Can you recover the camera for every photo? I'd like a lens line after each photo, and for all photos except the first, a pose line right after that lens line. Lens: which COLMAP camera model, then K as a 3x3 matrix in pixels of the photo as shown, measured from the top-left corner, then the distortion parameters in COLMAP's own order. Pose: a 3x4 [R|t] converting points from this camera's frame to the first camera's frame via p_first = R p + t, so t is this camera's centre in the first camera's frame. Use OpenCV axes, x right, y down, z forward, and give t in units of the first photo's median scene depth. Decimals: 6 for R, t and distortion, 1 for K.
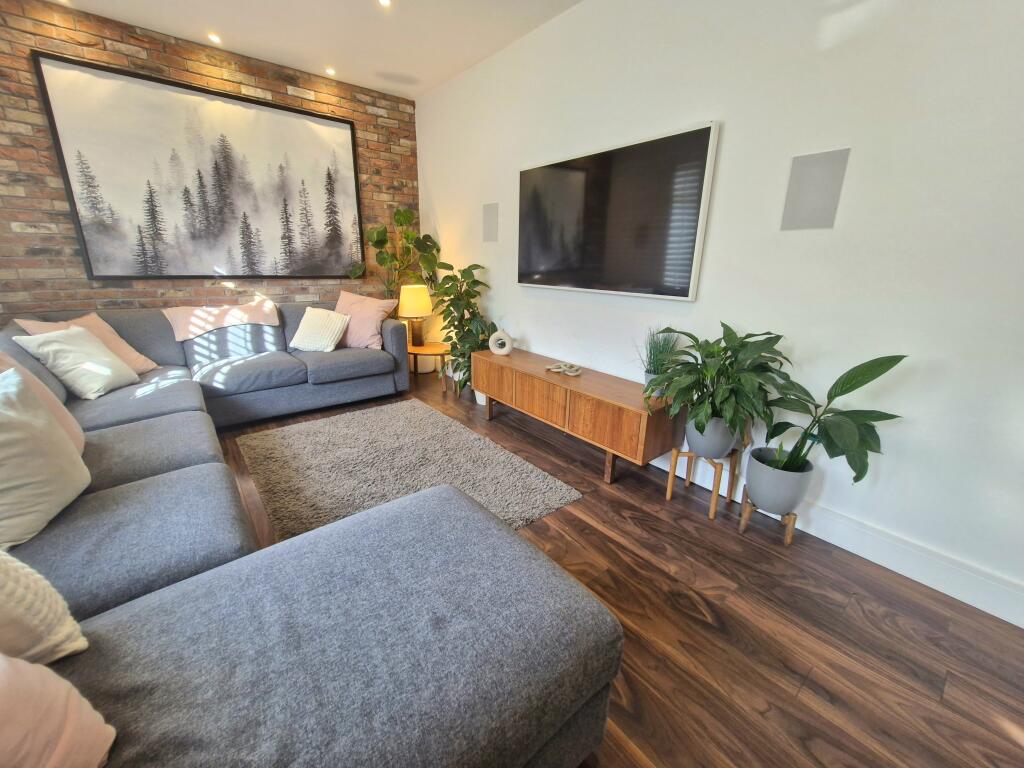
lens RADIAL K [[407.0, 0, 514.8], [0, 407.0, 381.5], [0, 0, 1]] dist [0.000188, -0.000913]
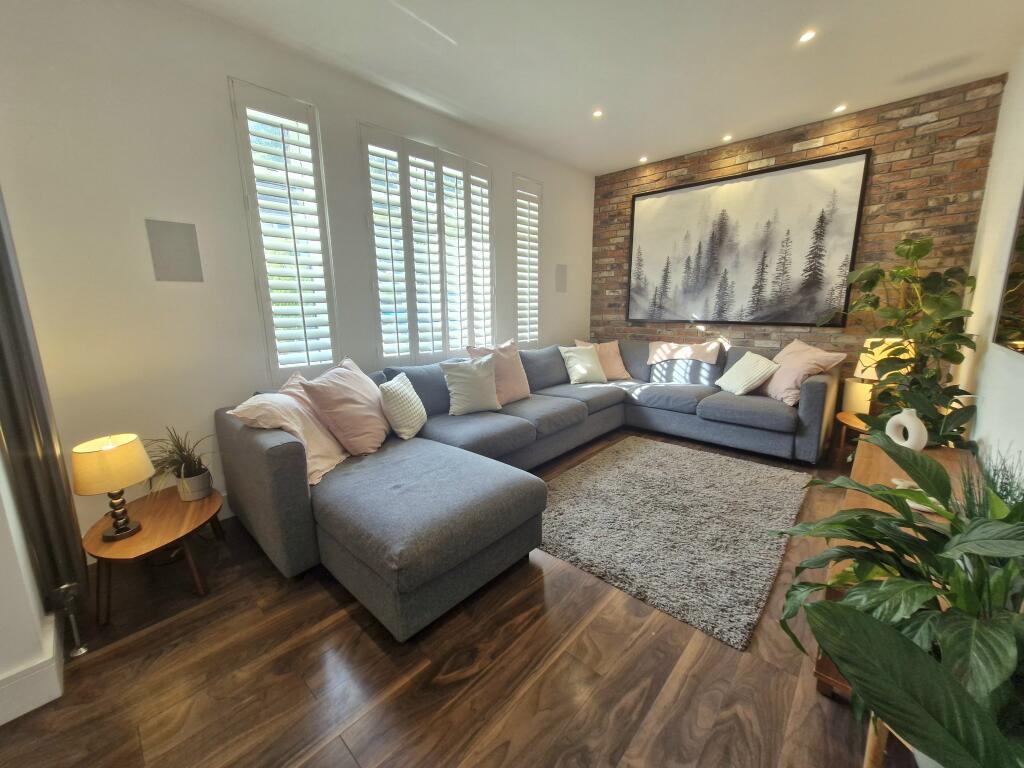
lens RADIAL K [[407.0, 0, 514.1], [0, 407.0, 383.8], [0, 0, 1]] dist [0.000188, -0.000913]
pose [[0.138702, 0.166917, -0.976166, 0.468885], [-0.270512, 0.954594, 0.124792, -0.077685], [0.952673, 0.246756, 0.177557, 0.286115]]
